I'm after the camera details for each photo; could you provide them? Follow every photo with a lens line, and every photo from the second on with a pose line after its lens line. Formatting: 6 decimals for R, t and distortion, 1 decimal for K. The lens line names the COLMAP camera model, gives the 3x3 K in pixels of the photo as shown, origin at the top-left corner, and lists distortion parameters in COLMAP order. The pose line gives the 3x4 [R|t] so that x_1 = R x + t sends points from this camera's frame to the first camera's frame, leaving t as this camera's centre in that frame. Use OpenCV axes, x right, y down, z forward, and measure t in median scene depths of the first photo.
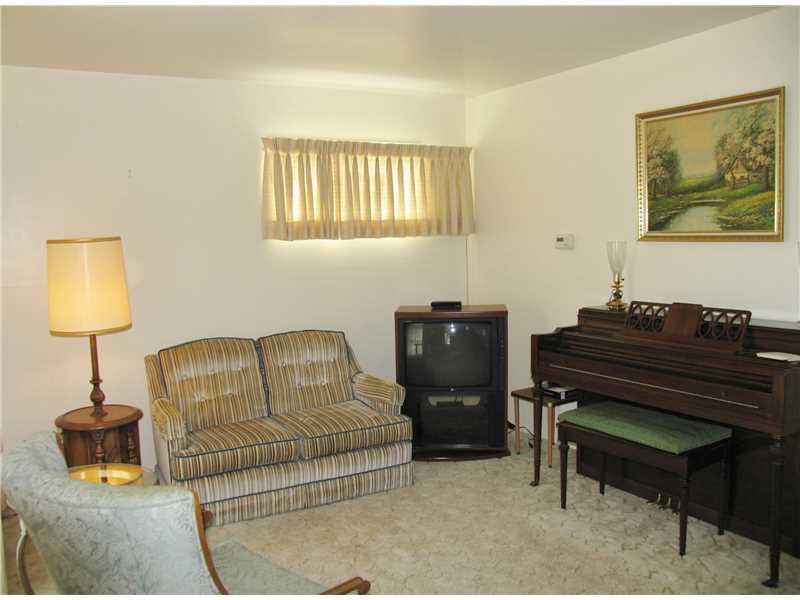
lens RADIAL K [[705.6, 0, 401.4], [0, 705.6, 284.8], [0, 0, 1]] dist [-0.176330, 0.155430]
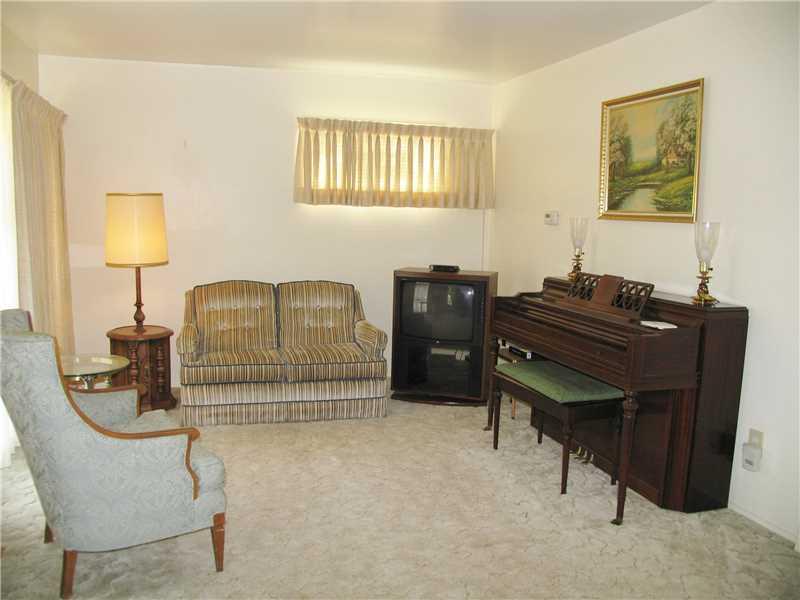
lens RADIAL K [[705.6, 0, 401.4], [0, 705.6, 284.8], [0, 0, 1]] dist [-0.176330, 0.155430]
pose [[0.970041, 0.073905, -0.231425, 0.300260], [-0.067282, 0.997070, 0.036395, 0.020862], [0.233437, -0.019734, 0.972172, -0.134819]]
